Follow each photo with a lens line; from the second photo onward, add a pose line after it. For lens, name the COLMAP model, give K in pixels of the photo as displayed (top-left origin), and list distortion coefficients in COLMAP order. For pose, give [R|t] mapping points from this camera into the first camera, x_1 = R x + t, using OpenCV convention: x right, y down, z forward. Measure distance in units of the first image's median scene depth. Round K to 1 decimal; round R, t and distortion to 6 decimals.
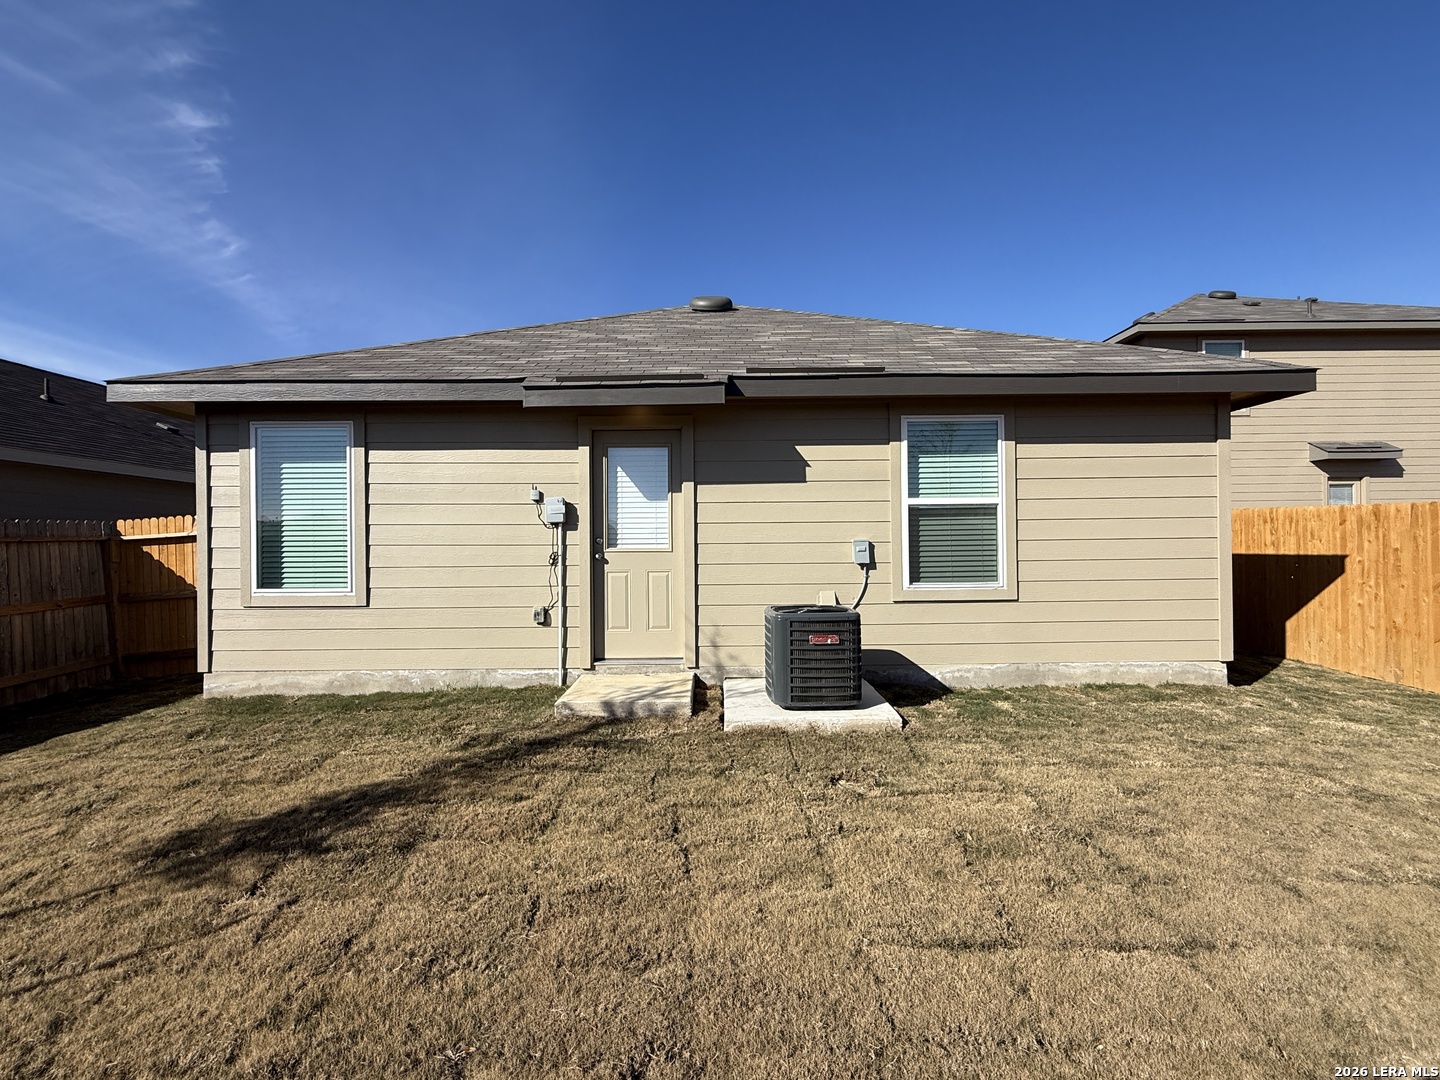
lens RADIAL K [[640.5, 0, 718.4], [0, 640.5, 536.9], [0, 0, 1]] dist [-0.004155, -0.000081]
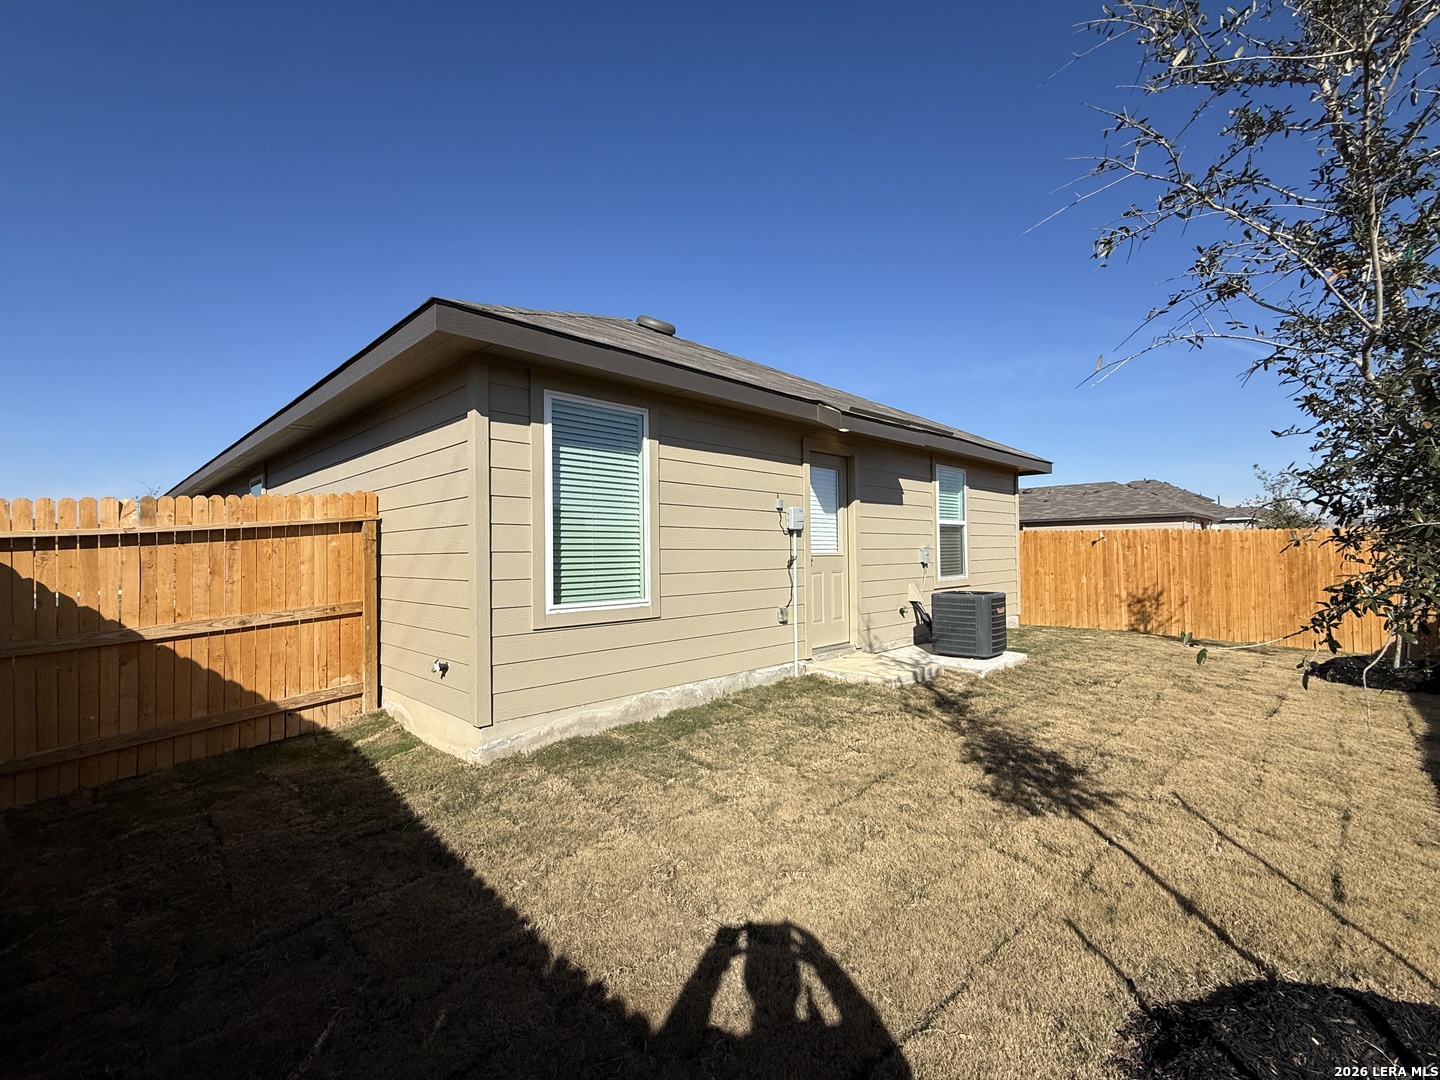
lens RADIAL K [[640.5, 0, 717.0], [0, 640.5, 542.8], [0, 0, 1]] dist [-0.004155, -0.000081]
pose [[0.715955, 0.011489, 0.698052, -1.115077], [0.000507, 0.999856, -0.016977, 0.018808], [-0.698146, 0.012509, 0.715846, 0.300143]]
